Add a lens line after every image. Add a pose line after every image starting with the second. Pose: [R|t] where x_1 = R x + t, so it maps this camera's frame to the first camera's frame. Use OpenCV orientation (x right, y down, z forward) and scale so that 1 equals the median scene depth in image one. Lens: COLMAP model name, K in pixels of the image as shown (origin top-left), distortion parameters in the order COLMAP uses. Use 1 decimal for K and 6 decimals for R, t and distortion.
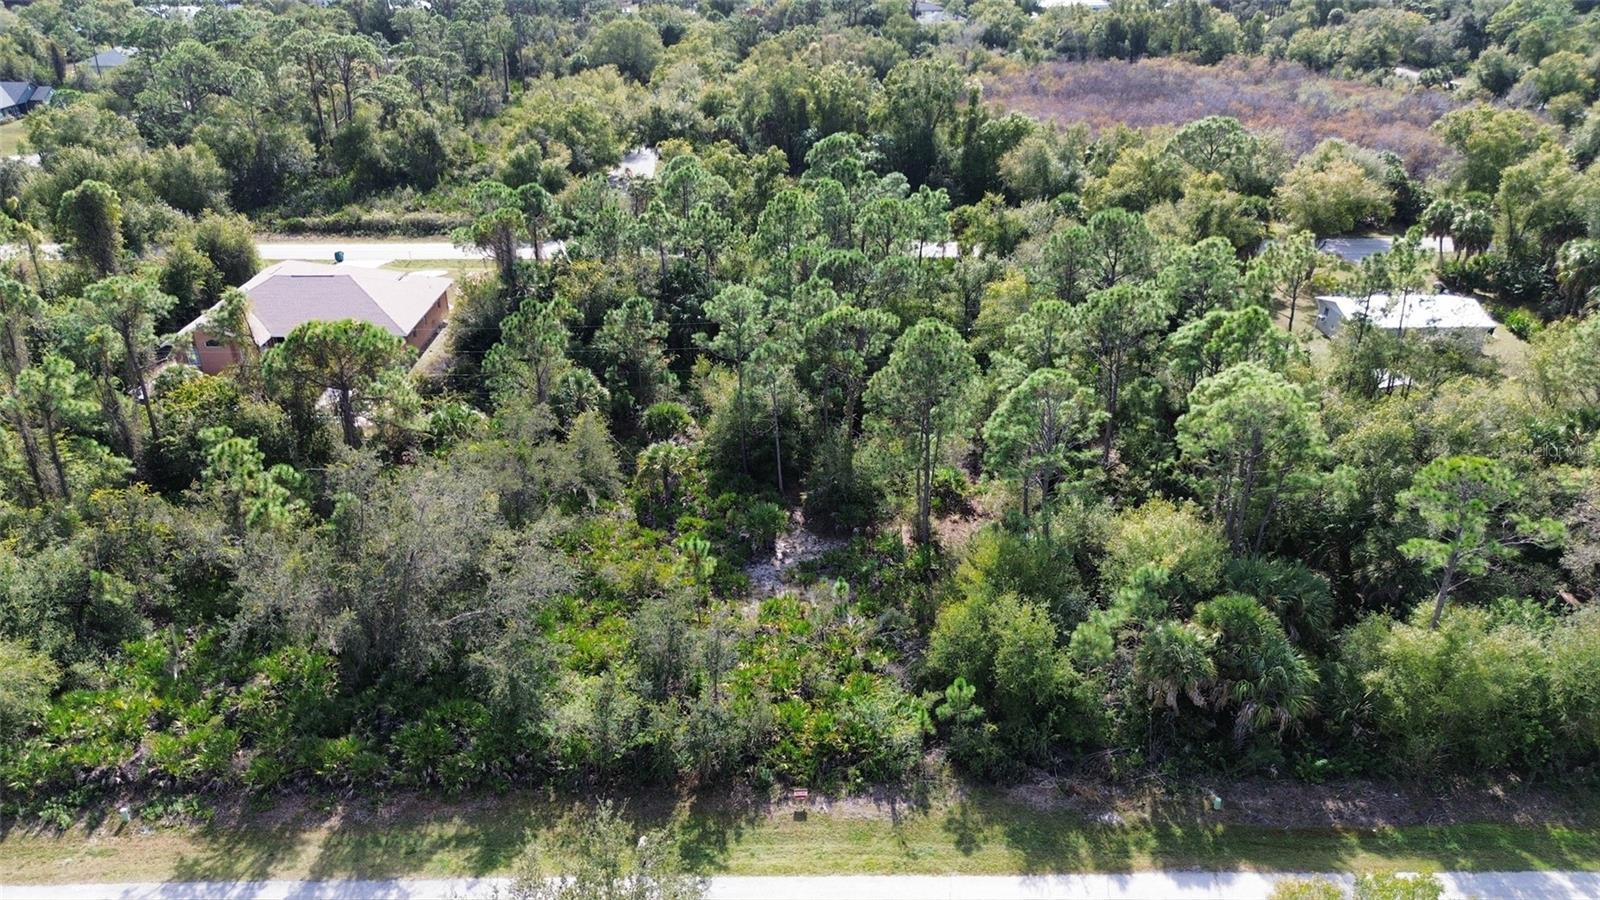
lens RADIAL K [[1139.8, 0, 803.9], [0, 1139.8, 455.4], [0, 0, 1]] dist [0.058422, -0.061079]
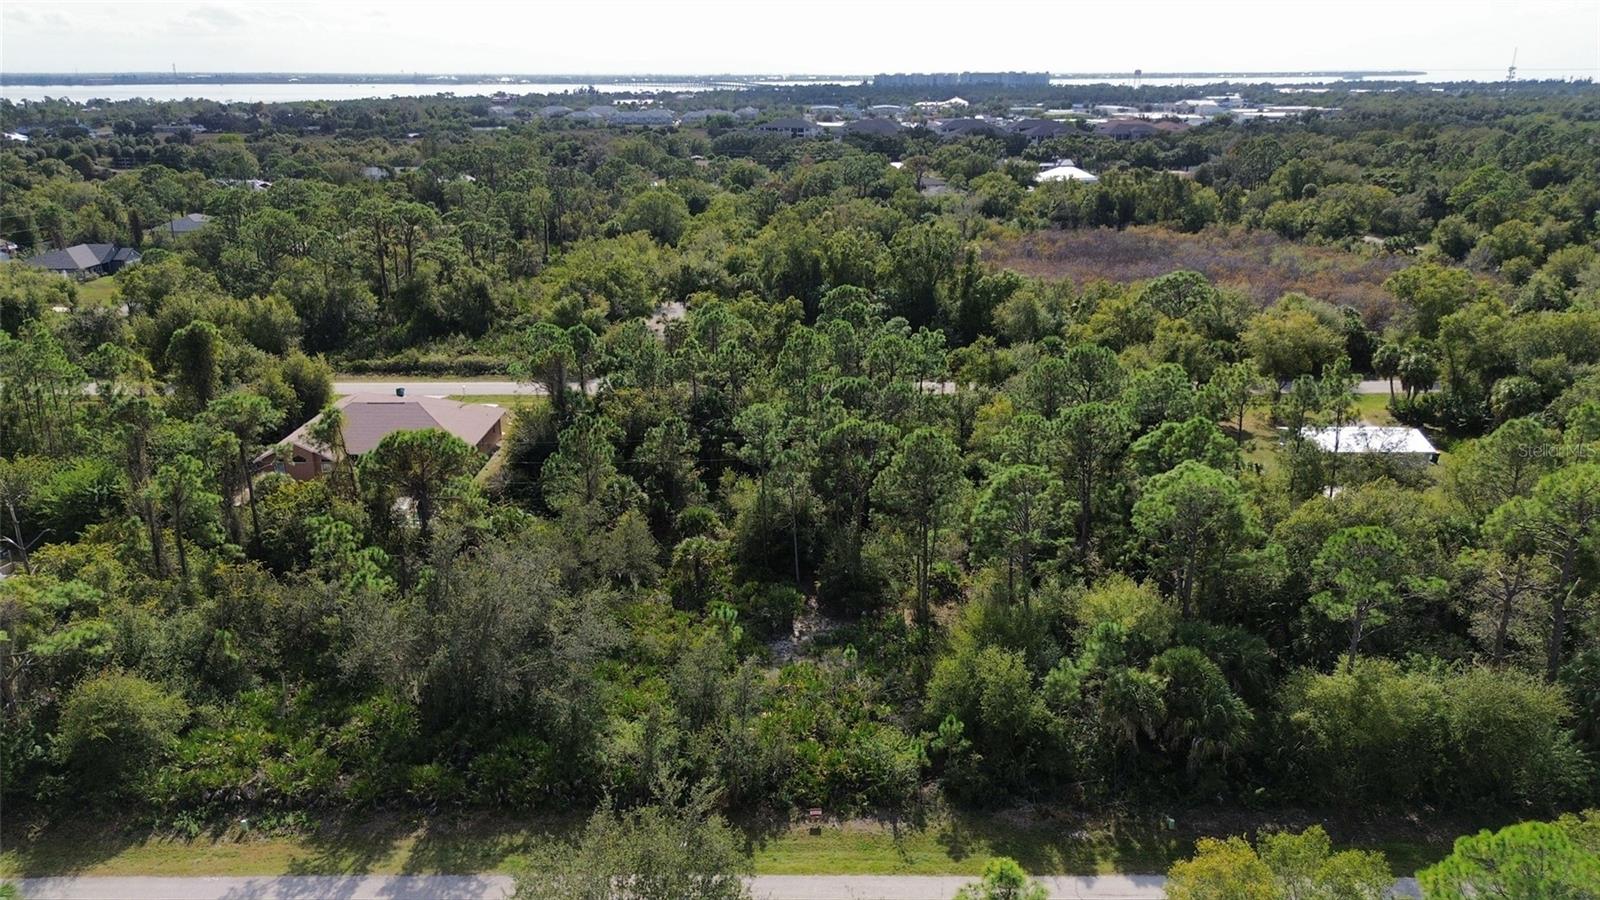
lens RADIAL K [[1139.8, 0, 803.9], [0, 1139.8, 455.4], [0, 0, 1]] dist [0.058422, -0.061079]
pose [[0.999937, 0.004206, -0.010391, -0.002643], [-0.005602, 0.990389, -0.138196, 0.058344], [0.009710, 0.138246, 0.990350, -0.131922]]
